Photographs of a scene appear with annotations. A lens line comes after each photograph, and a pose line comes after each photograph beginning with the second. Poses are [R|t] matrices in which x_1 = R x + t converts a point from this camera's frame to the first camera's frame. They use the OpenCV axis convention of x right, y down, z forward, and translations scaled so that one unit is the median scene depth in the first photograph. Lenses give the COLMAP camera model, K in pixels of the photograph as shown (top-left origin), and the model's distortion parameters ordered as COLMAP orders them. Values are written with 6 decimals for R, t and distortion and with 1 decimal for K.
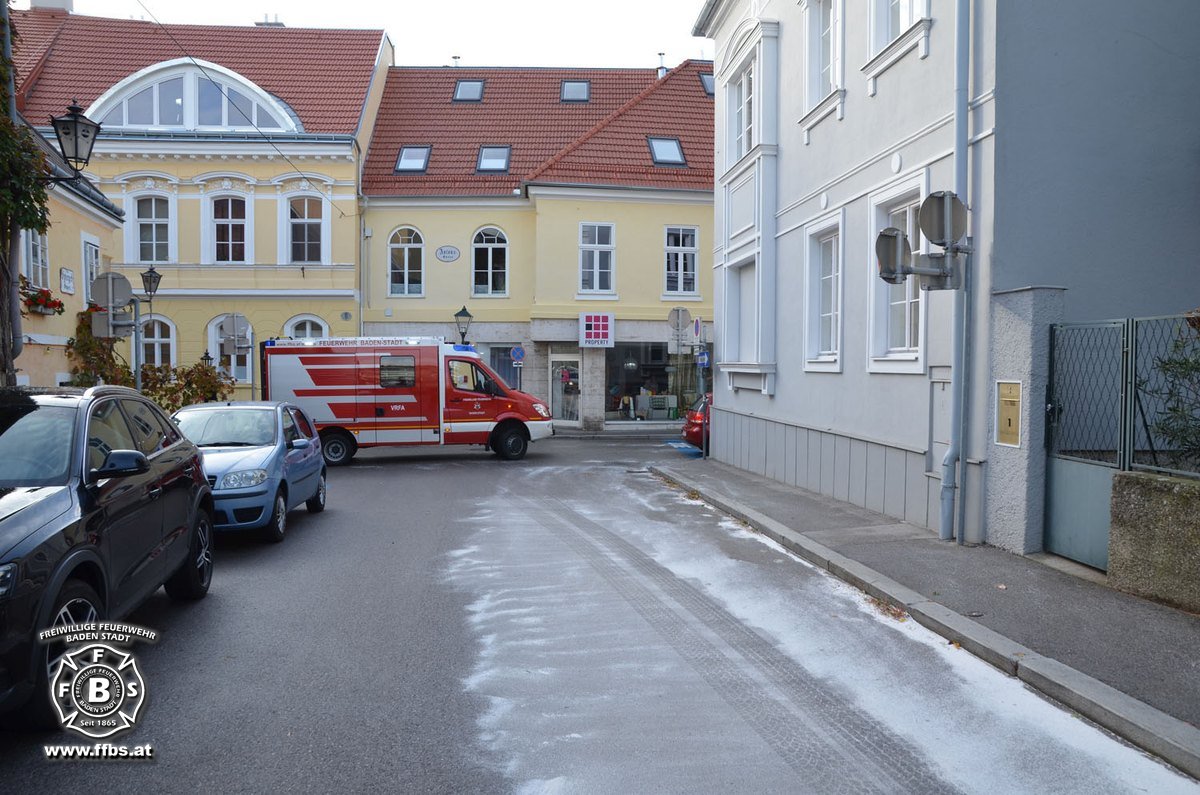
lens RADIAL K [[894.8, 0, 608.2], [0, 894.8, 412.3], [0, 0, 1]] dist [-0.120958, 0.107471]
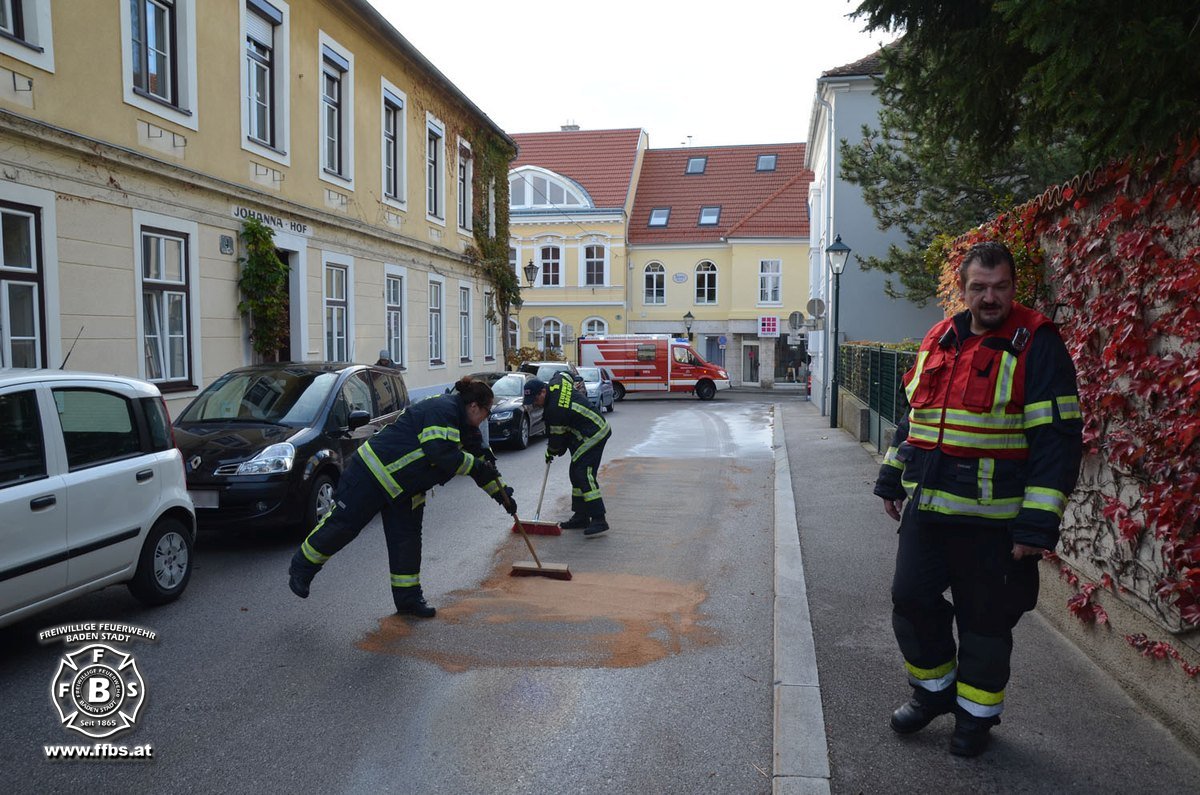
lens RADIAL K [[894.8, 0, 608.2], [0, 894.8, 412.3], [0, 0, 1]] dist [-0.120958, 0.107471]
pose [[0.958564, 0.021446, -0.284069, 0.164219], [-0.012750, 0.999393, 0.032428, 0.014514], [0.284592, -0.027462, 0.958255, -0.612507]]
